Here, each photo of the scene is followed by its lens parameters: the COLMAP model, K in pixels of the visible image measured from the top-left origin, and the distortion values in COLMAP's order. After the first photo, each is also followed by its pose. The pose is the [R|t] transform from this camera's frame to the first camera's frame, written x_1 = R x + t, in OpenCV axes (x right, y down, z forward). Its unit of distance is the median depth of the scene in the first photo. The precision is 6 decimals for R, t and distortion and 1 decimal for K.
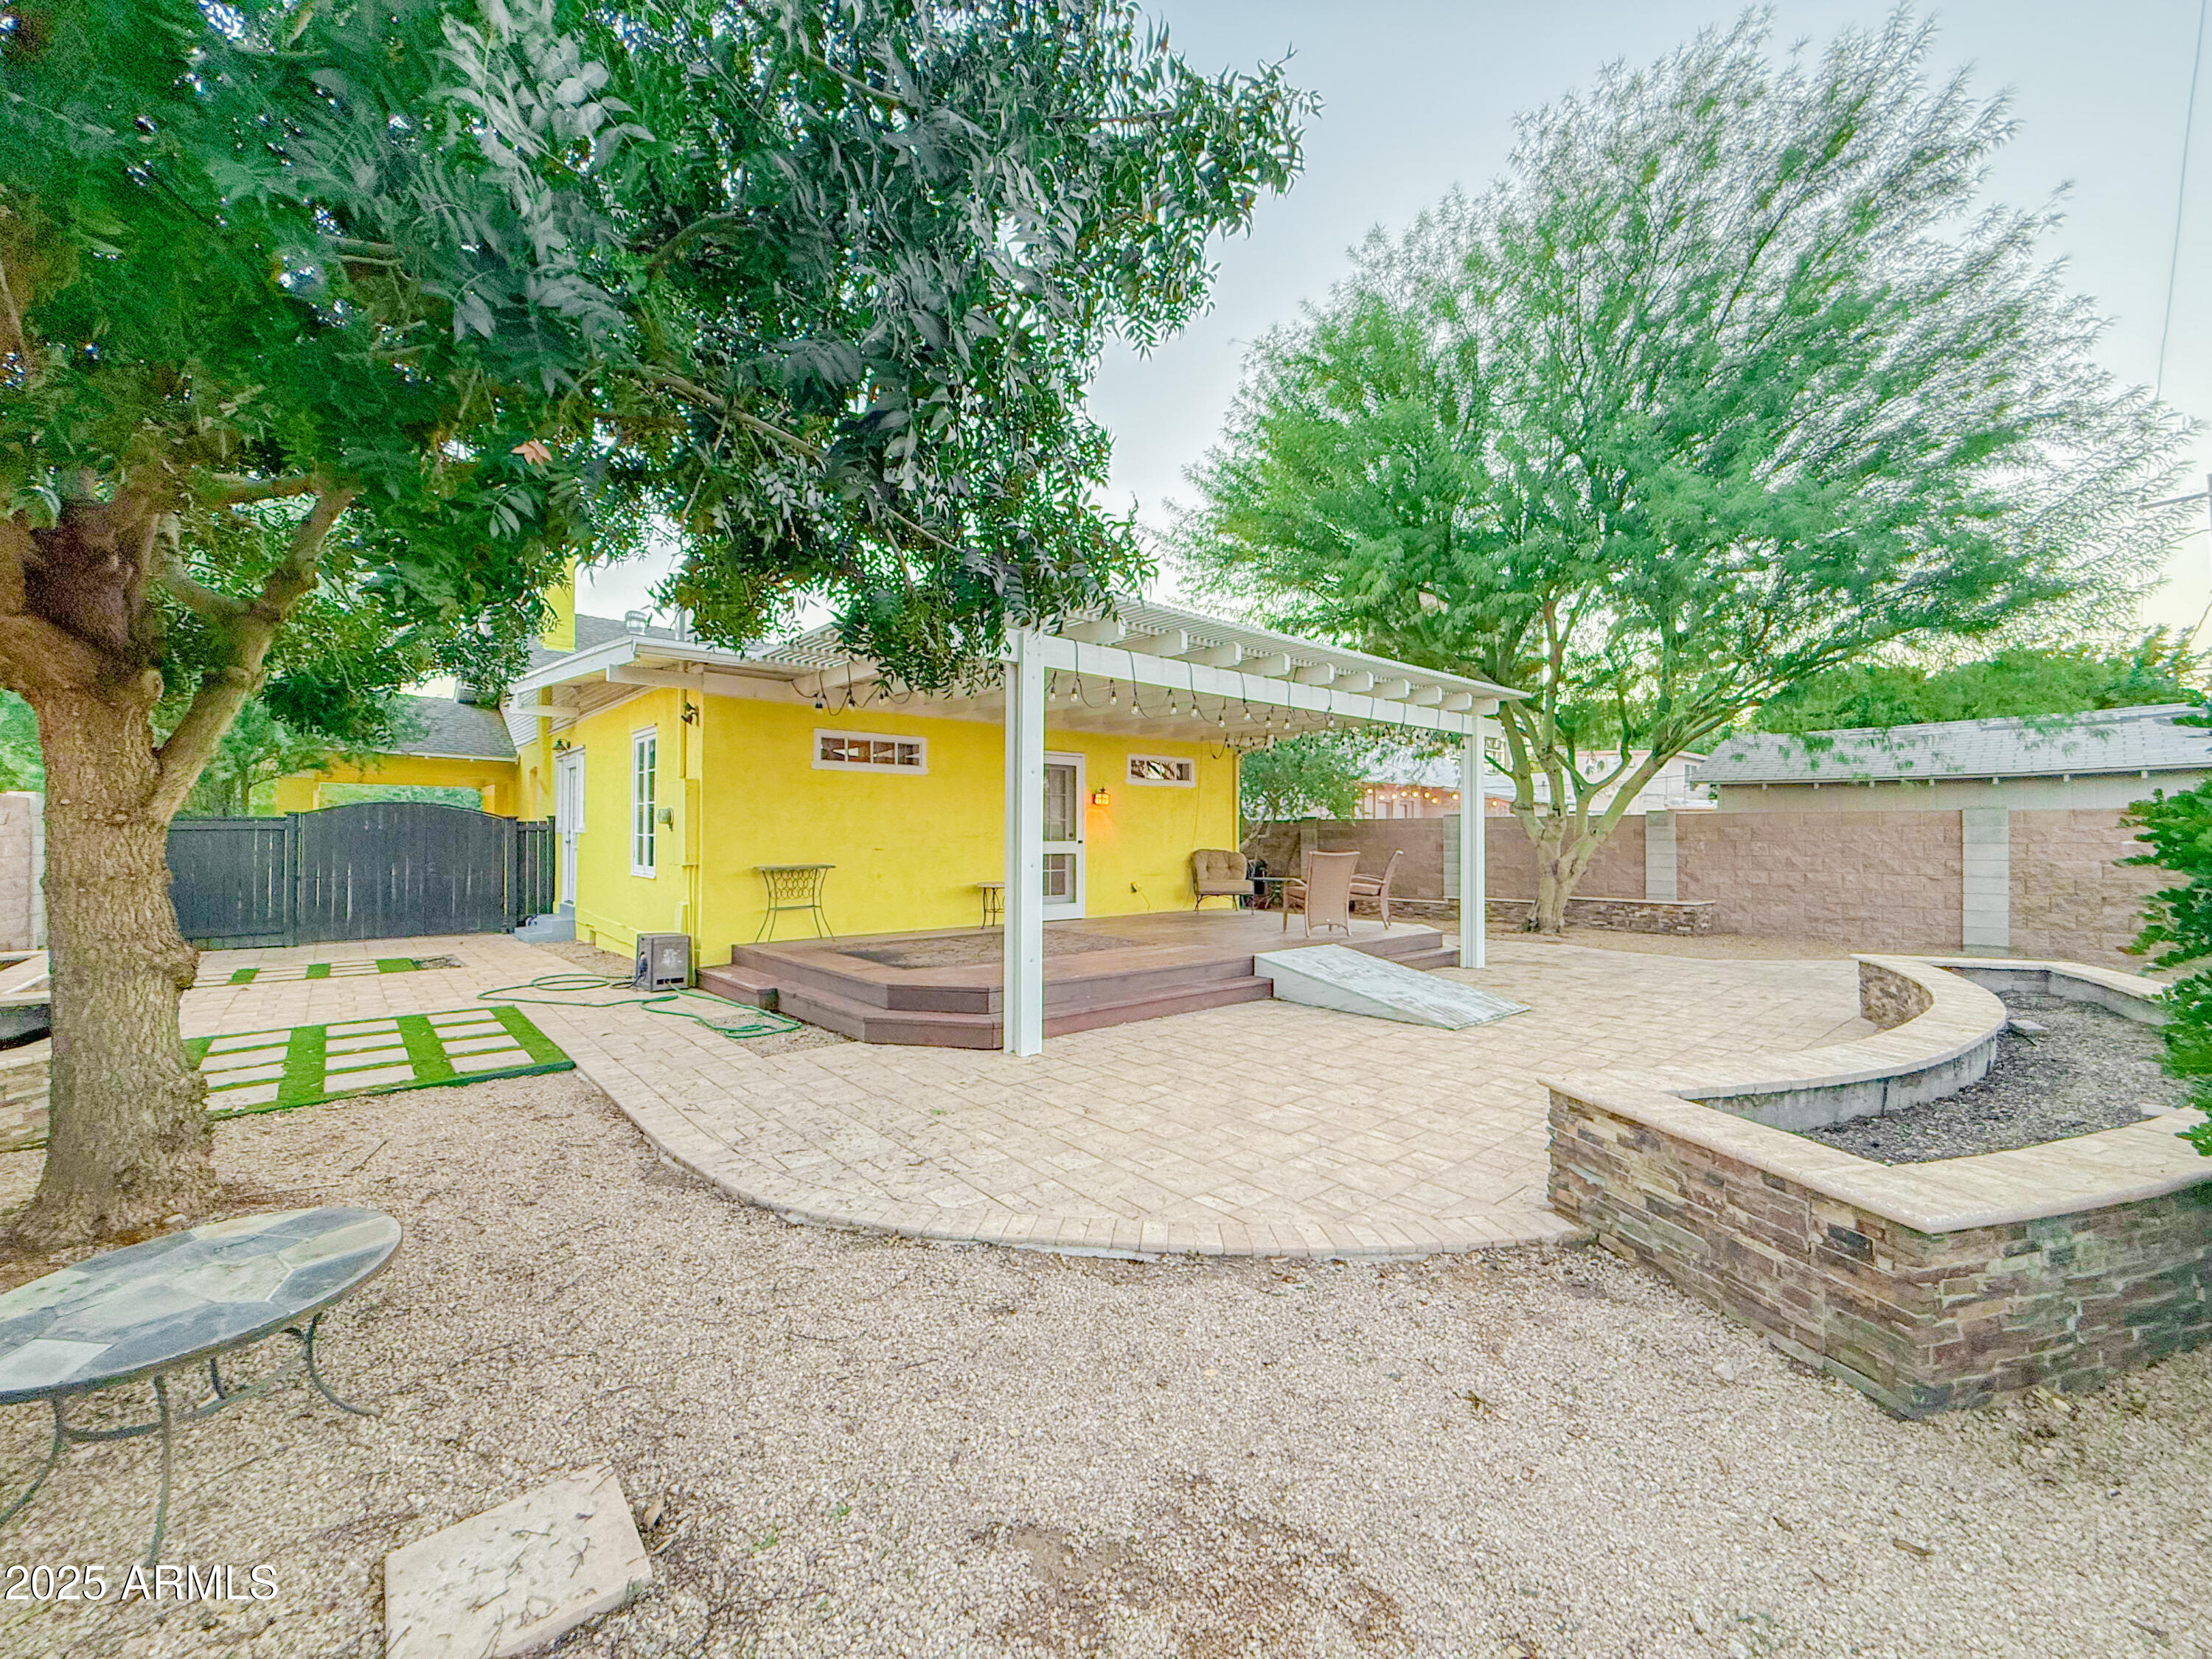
lens RADIAL K [[882.7, 0, 1108.5], [0, 882.7, 821.2], [0, 0, 1]] dist [0.000428, 0.000226]
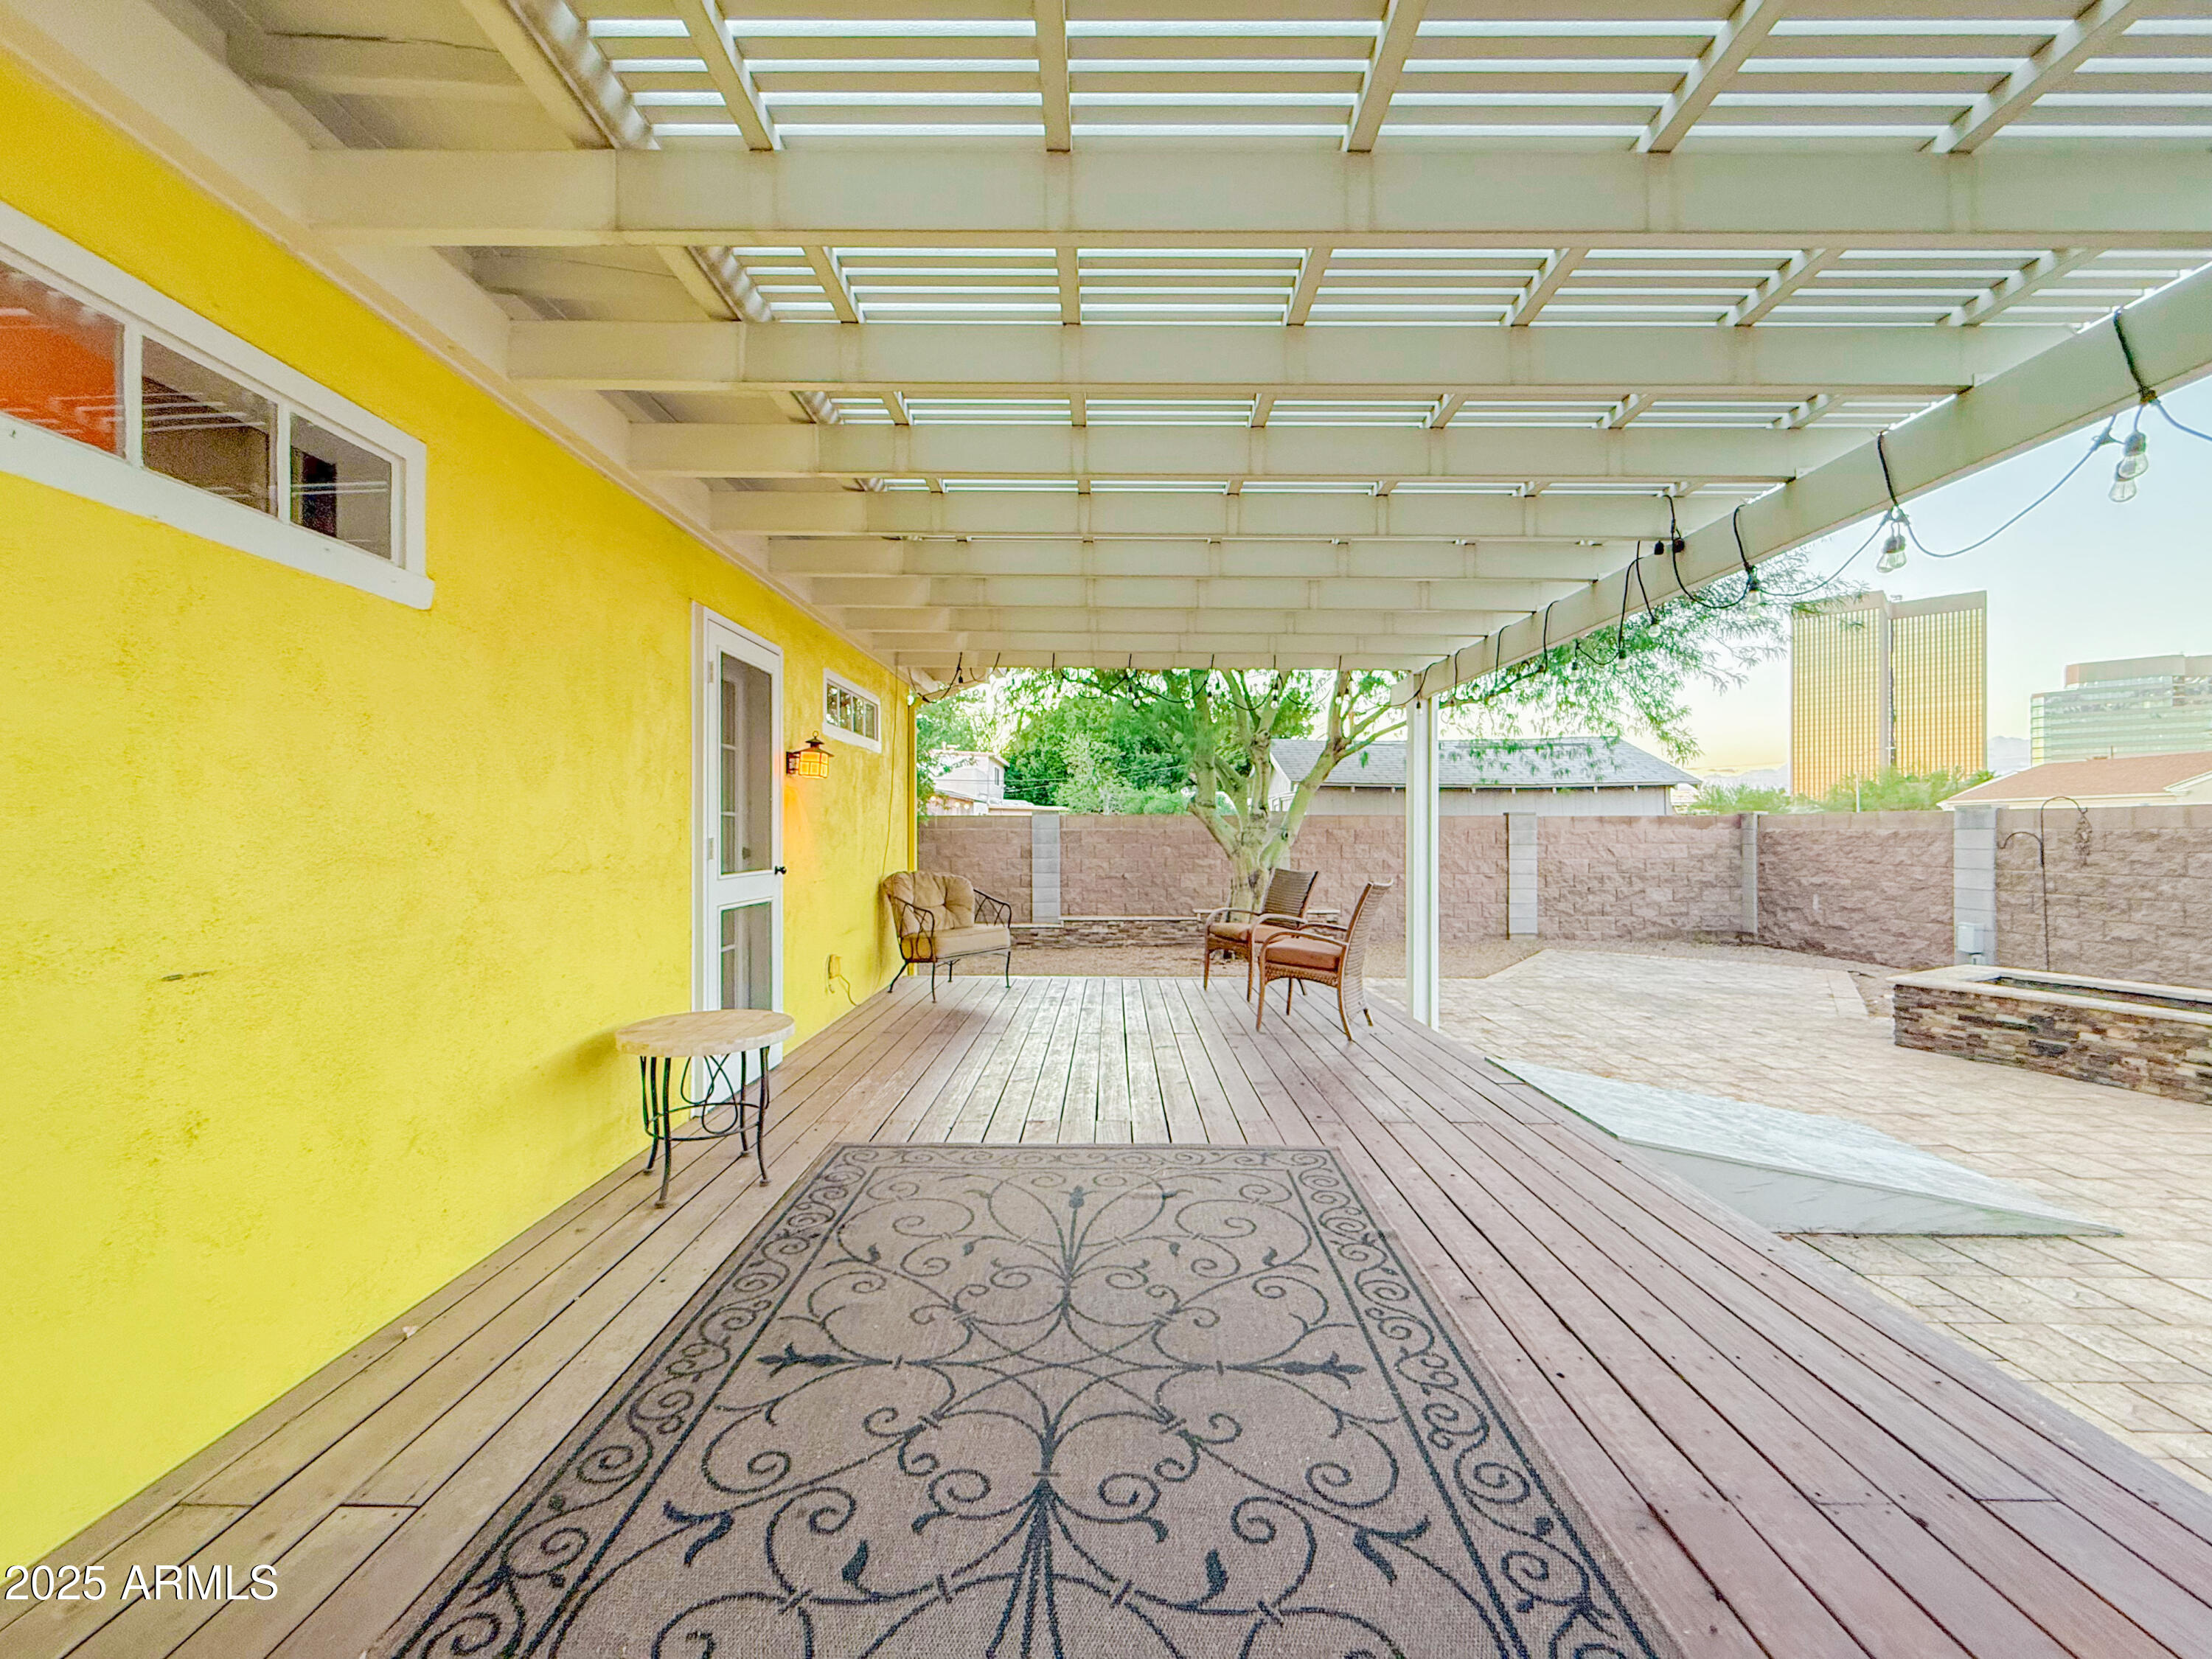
lens RADIAL K [[882.7, 0, 1103.9], [0, 882.7, 833.9], [0, 0, 1]] dist [0.000428, 0.000226]
pose [[0.661529, -0.002466, 0.749916, -0.254836], [-0.003849, 0.999970, 0.006683, 0.005403], [-0.749910, -0.007307, 0.661500, 0.685085]]
